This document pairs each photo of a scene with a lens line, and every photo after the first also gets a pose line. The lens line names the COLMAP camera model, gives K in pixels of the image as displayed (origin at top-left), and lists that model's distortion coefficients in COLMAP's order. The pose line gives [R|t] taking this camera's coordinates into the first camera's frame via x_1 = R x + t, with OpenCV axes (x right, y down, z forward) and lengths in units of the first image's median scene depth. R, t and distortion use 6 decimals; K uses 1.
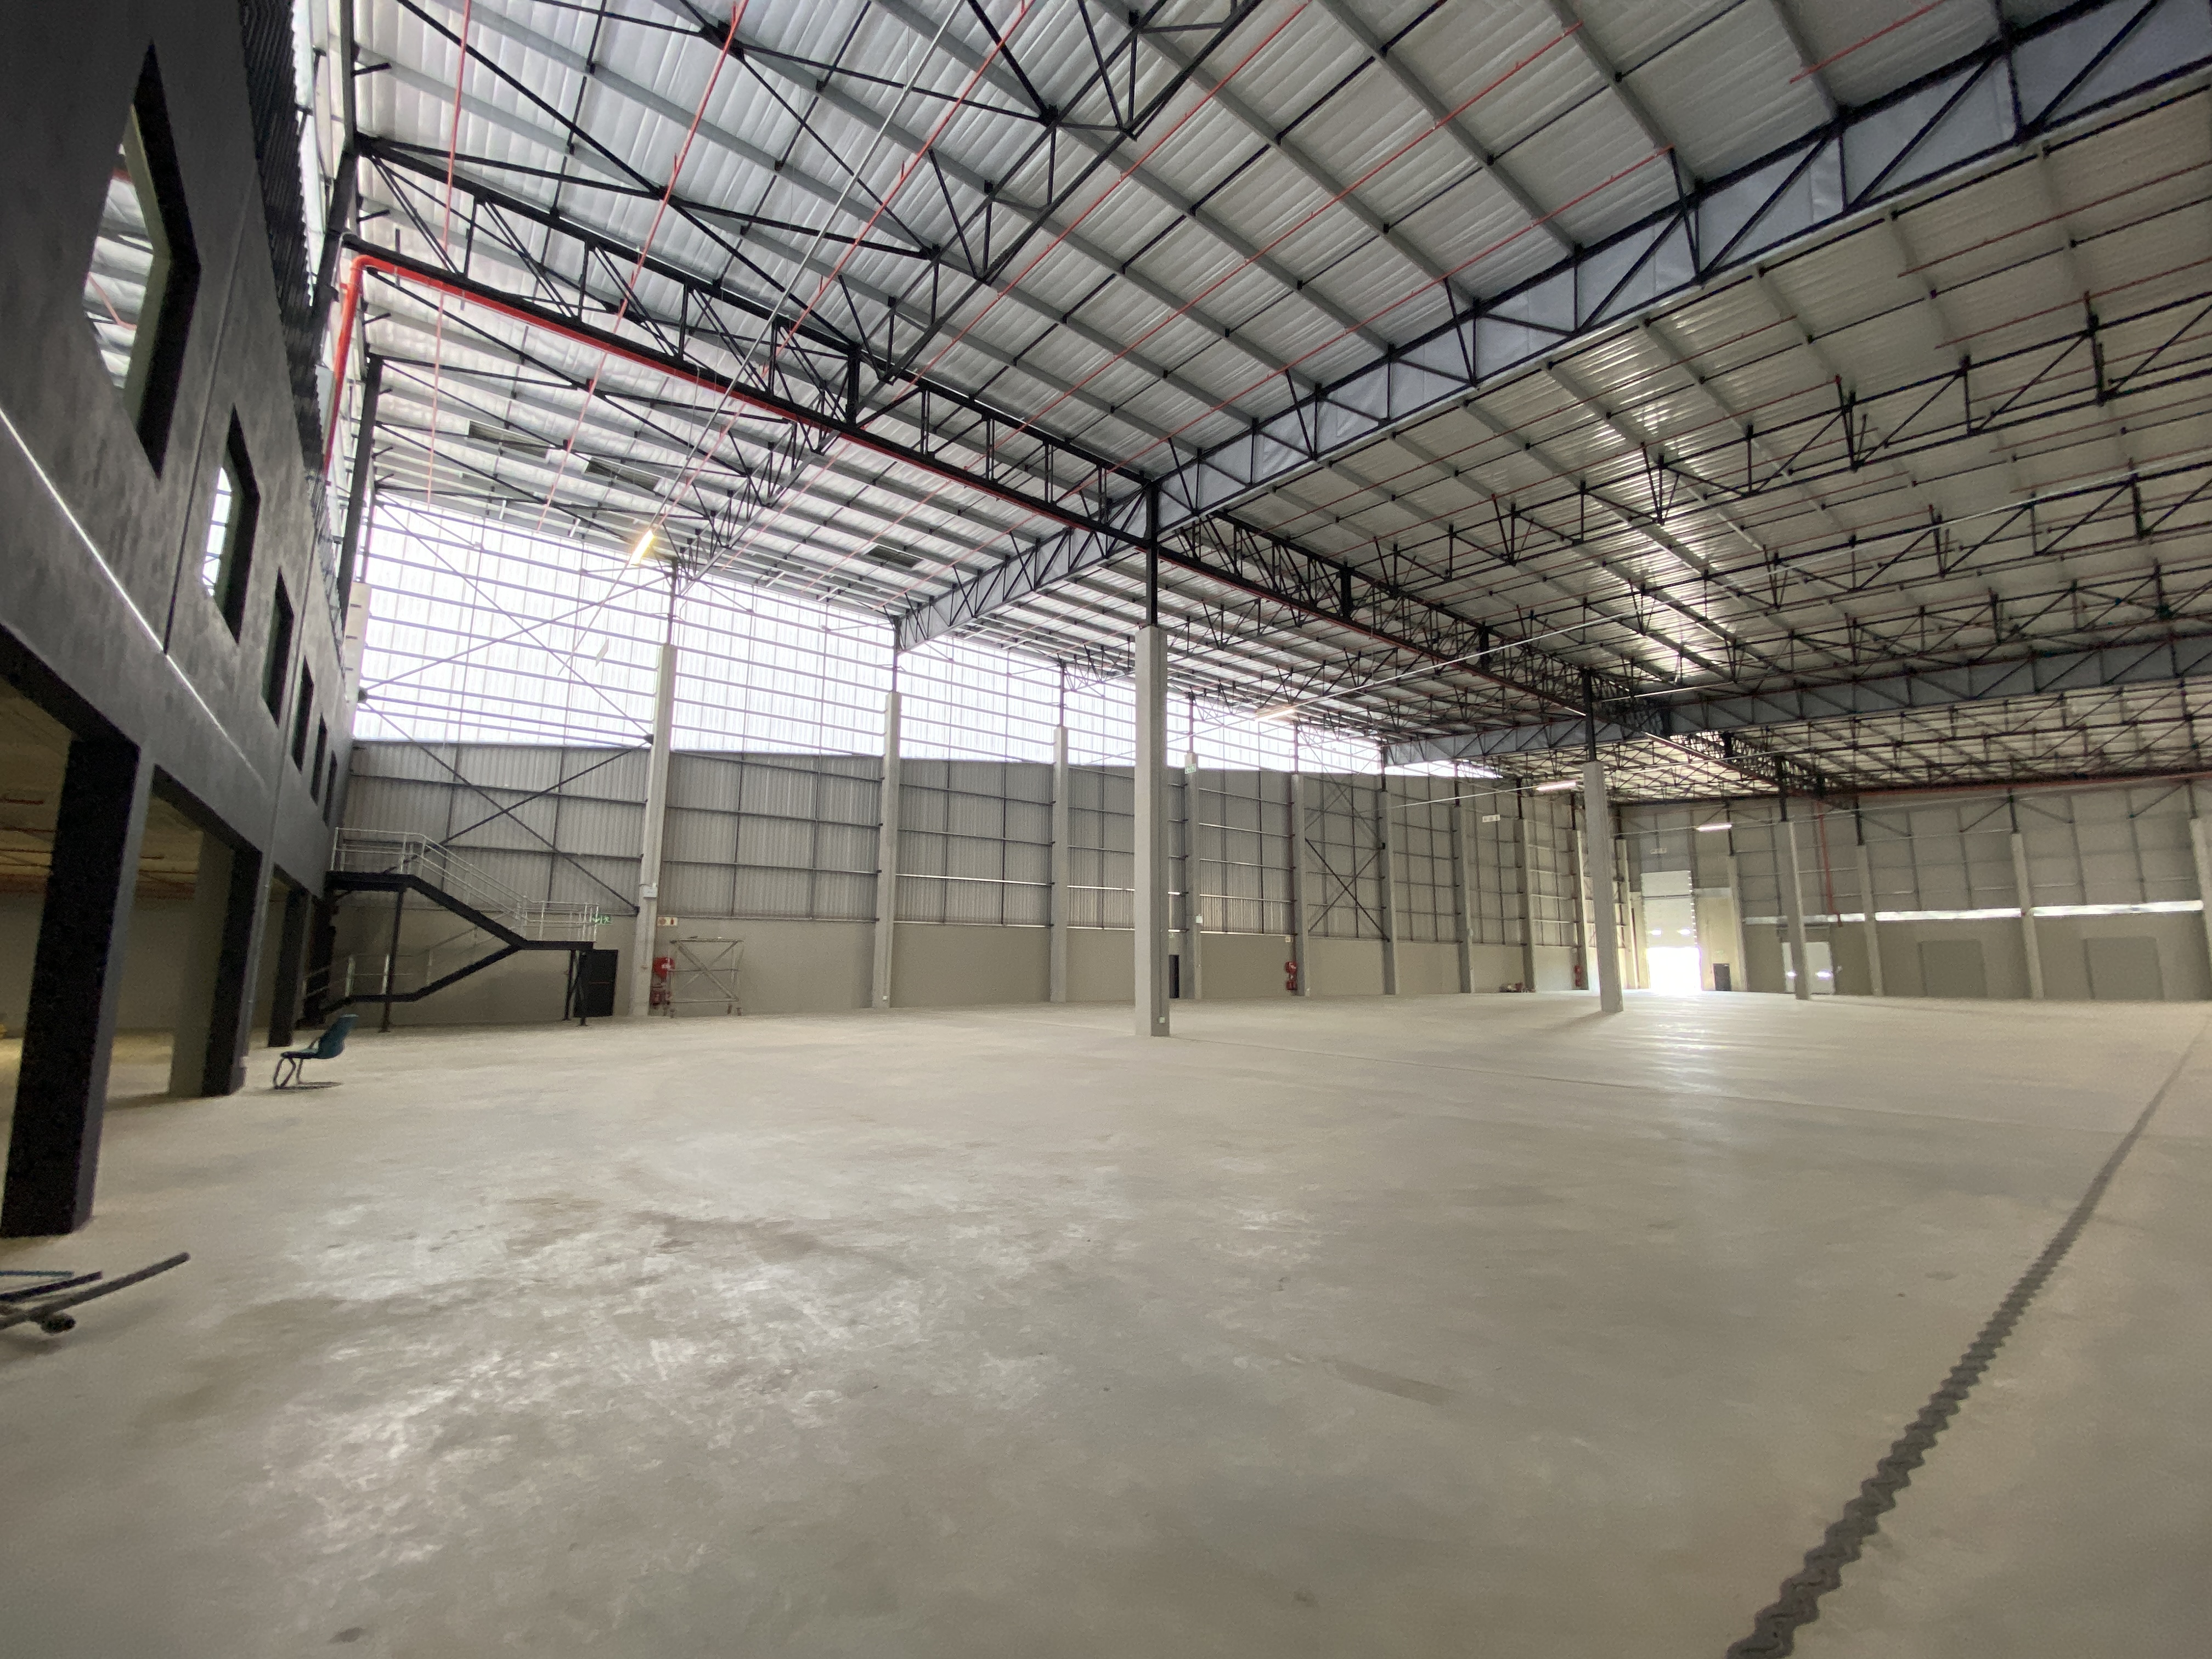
lens RADIAL K [[895.4, 0, 1102.3], [0, 895.4, 832.7], [0, 0, 1]] dist [-0.000626, -0.002938]
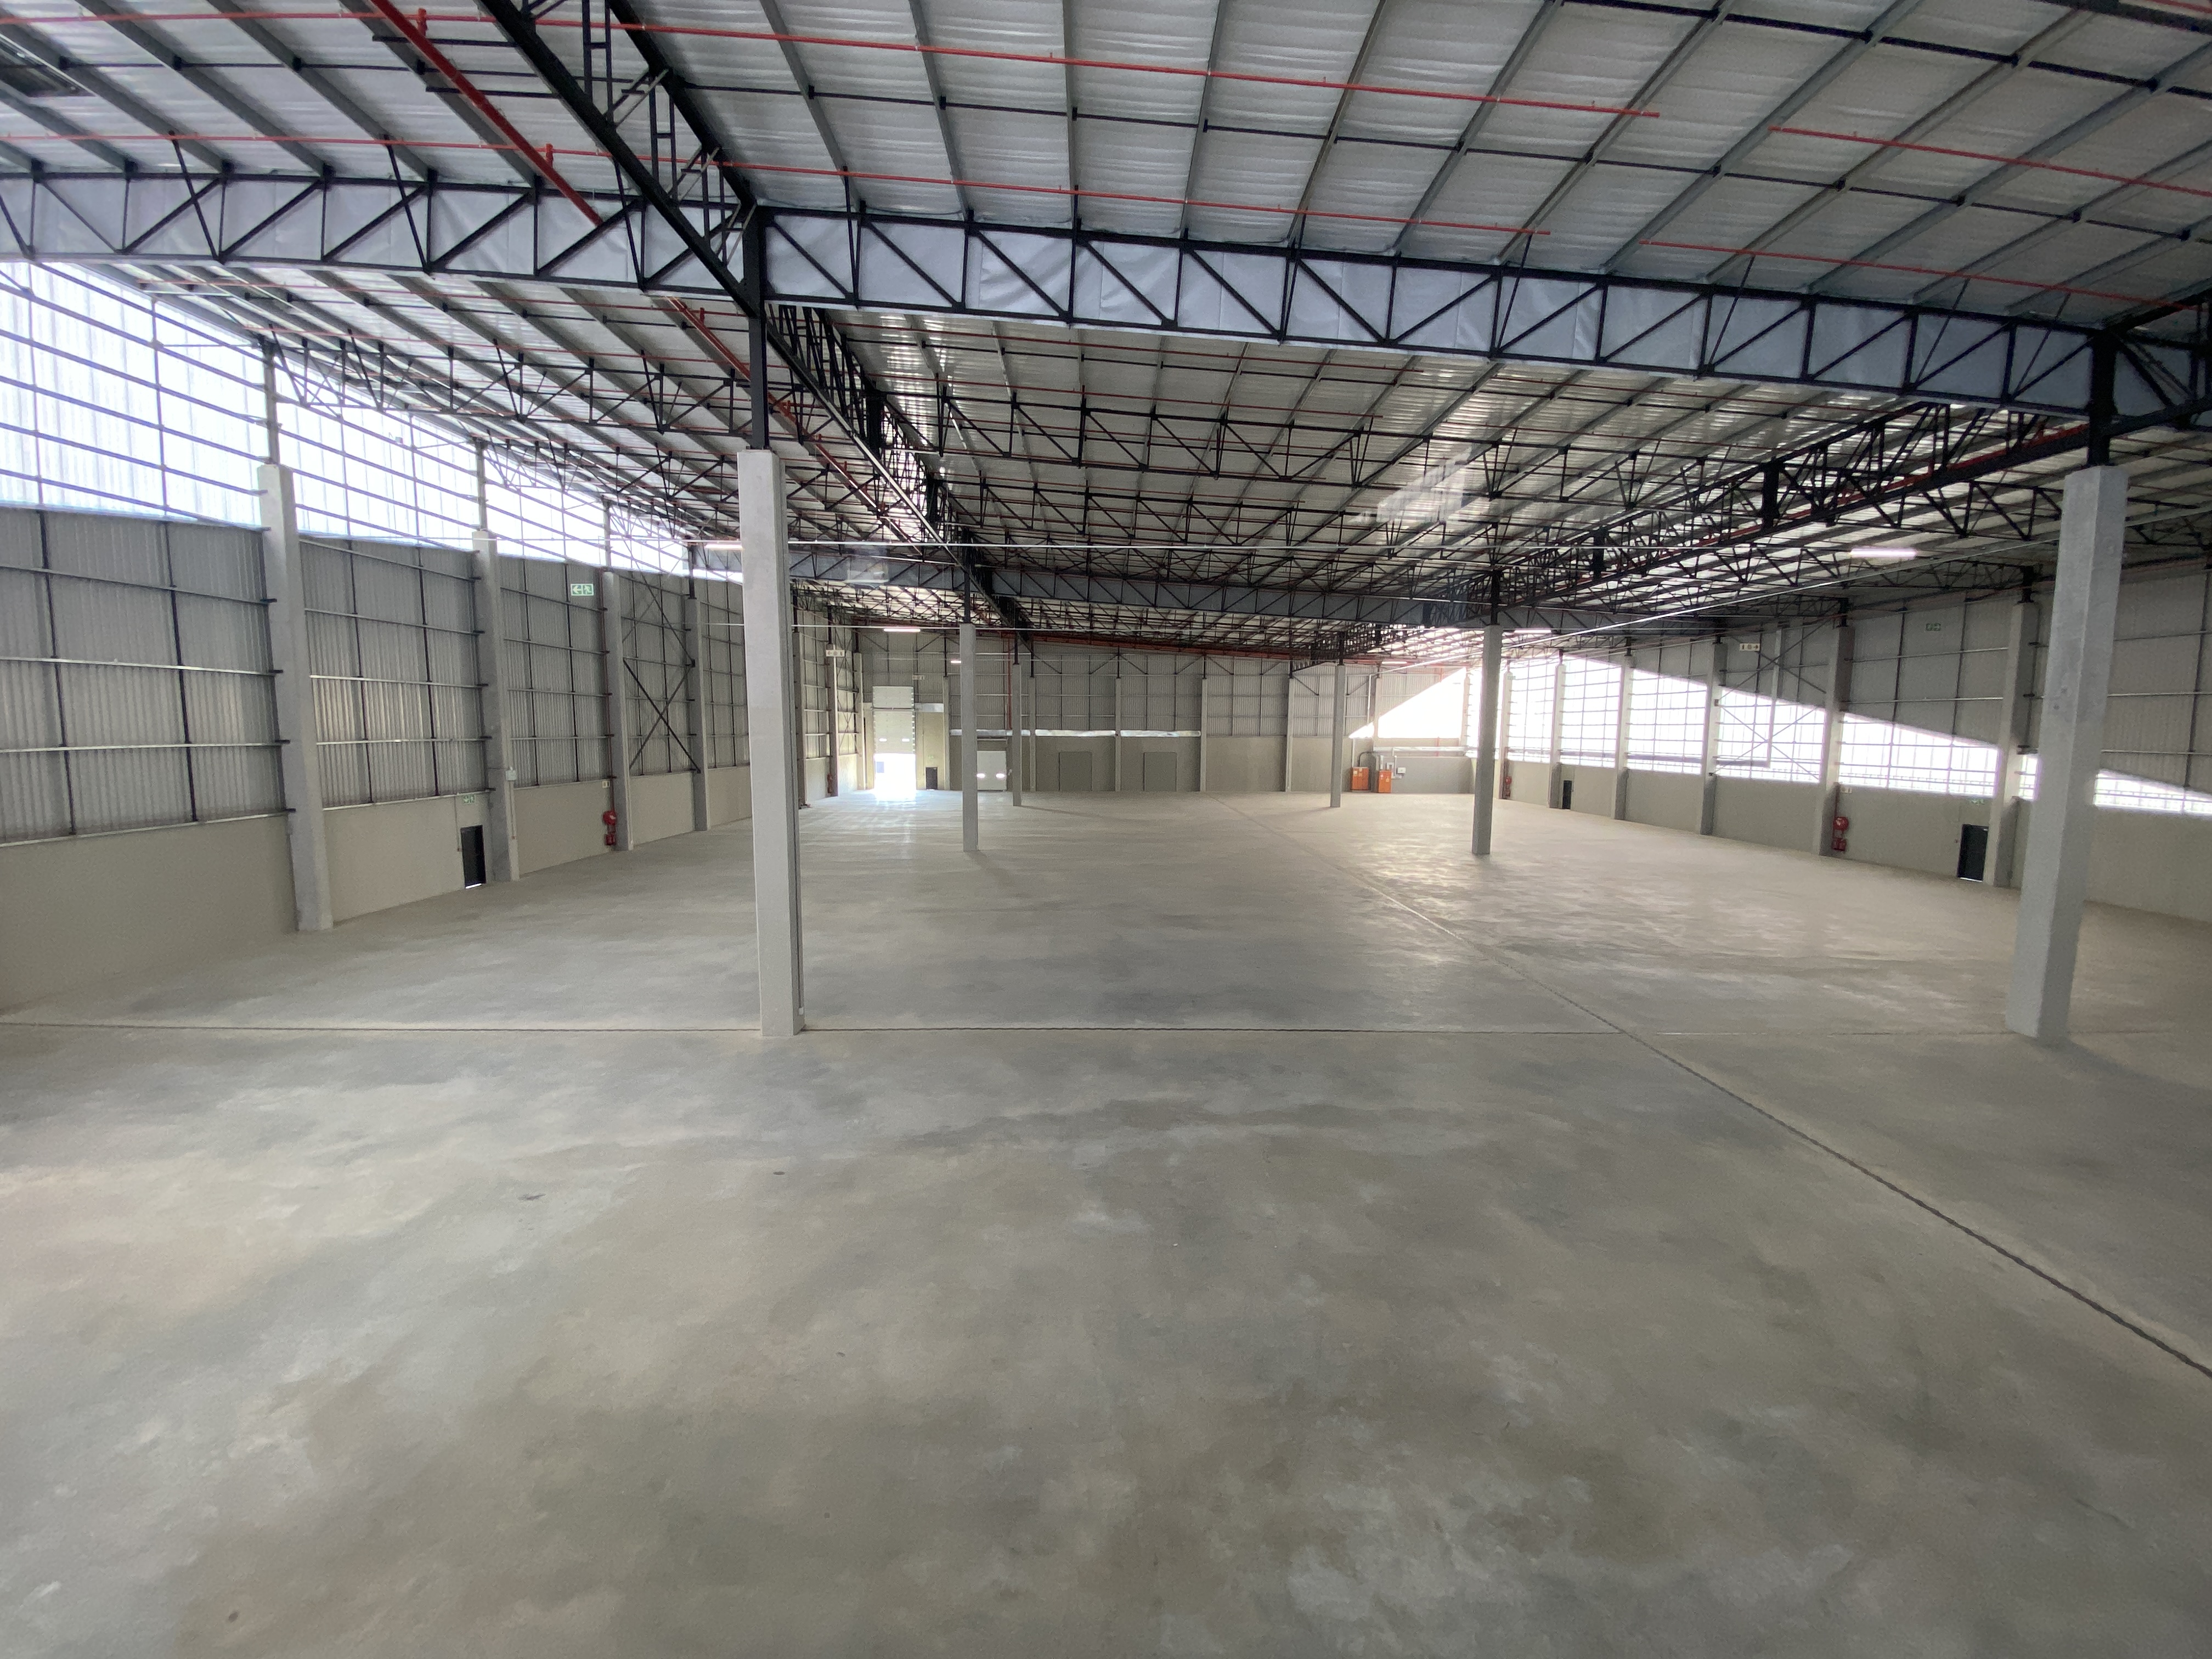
lens RADIAL K [[895.4, 0, 1105.3], [0, 895.4, 822.5], [0, 0, 1]] dist [-0.000626, -0.002938]
pose [[0.607079, -0.082629, 0.790334, -0.161133], [-0.120129, 0.973606, 0.194064, -0.058565], [-0.785509, -0.212754, 0.581129, 0.169819]]
